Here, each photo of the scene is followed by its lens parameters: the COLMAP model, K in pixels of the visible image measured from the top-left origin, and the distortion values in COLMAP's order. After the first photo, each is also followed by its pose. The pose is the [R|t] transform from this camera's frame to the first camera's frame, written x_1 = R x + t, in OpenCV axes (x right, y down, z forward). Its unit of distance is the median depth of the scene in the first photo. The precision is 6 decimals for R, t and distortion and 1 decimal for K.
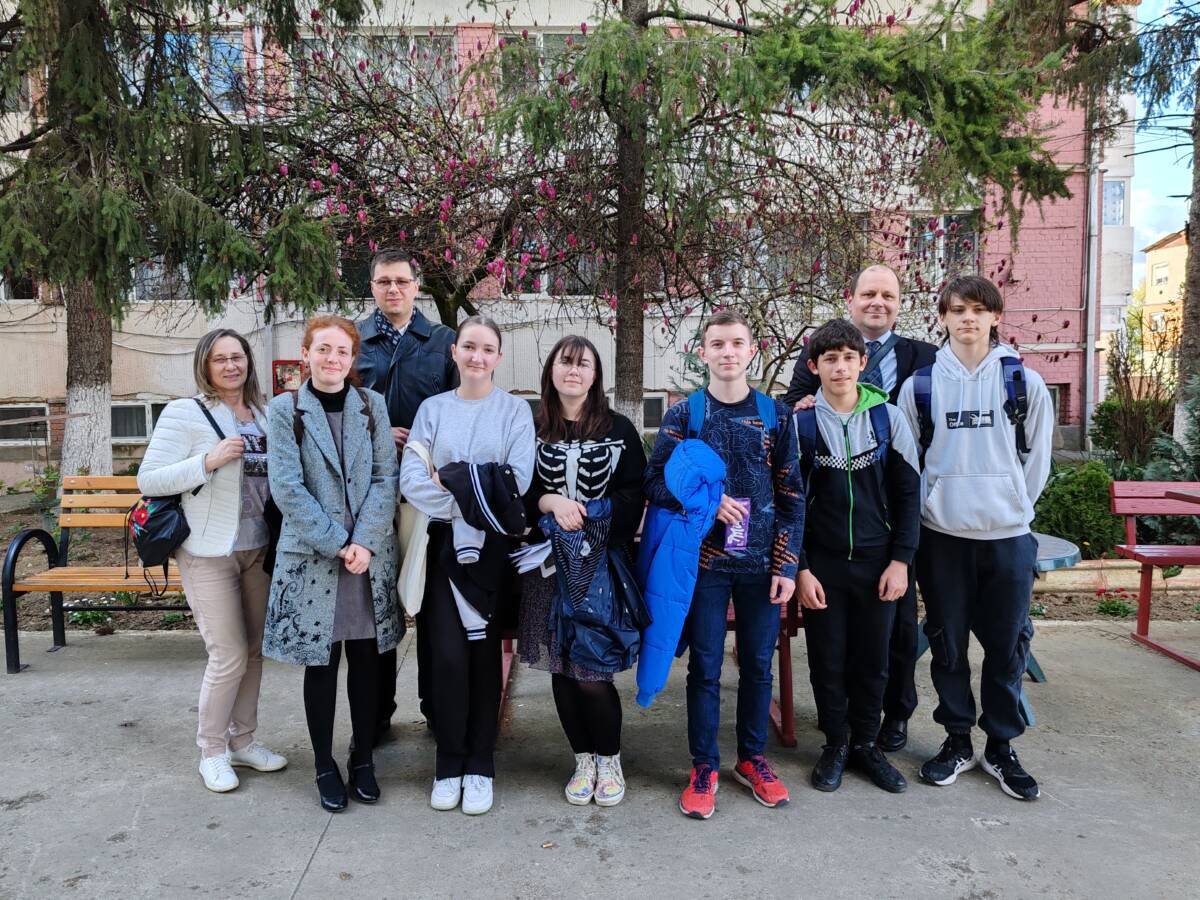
lens RADIAL K [[920.3, 0, 600.0], [0, 920.3, 450.0], [0, 0, 1]] dist [-0.000771, 0.007166]
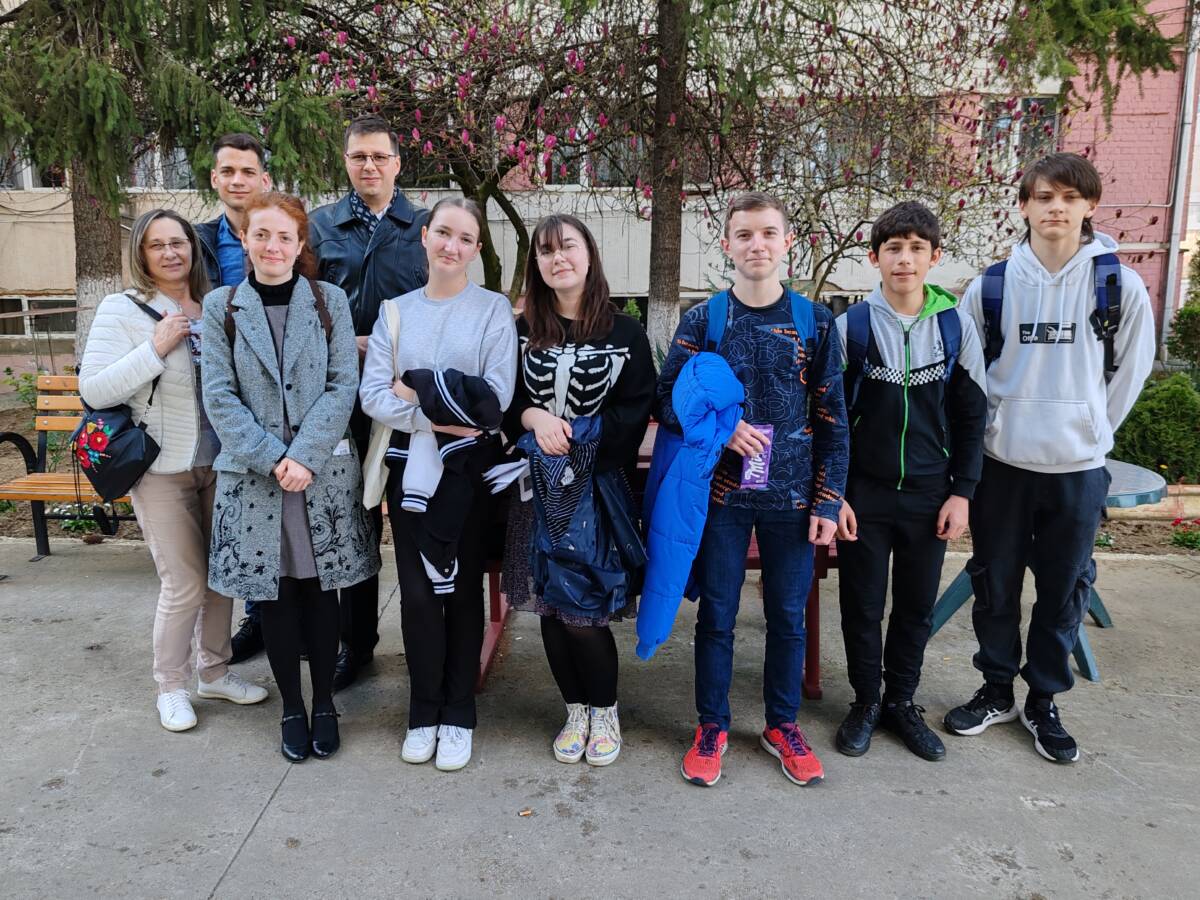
lens RADIAL K [[909.7, 0, 600.0], [0, 909.7, 450.0], [0, 0, 1]] dist [0.000505, -0.000832]
pose [[0.998266, 0.021192, -0.054922, 0.044381], [-0.015004, 0.993737, 0.110729, -0.009200], [0.056925, -0.109713, 0.992332, 0.148115]]
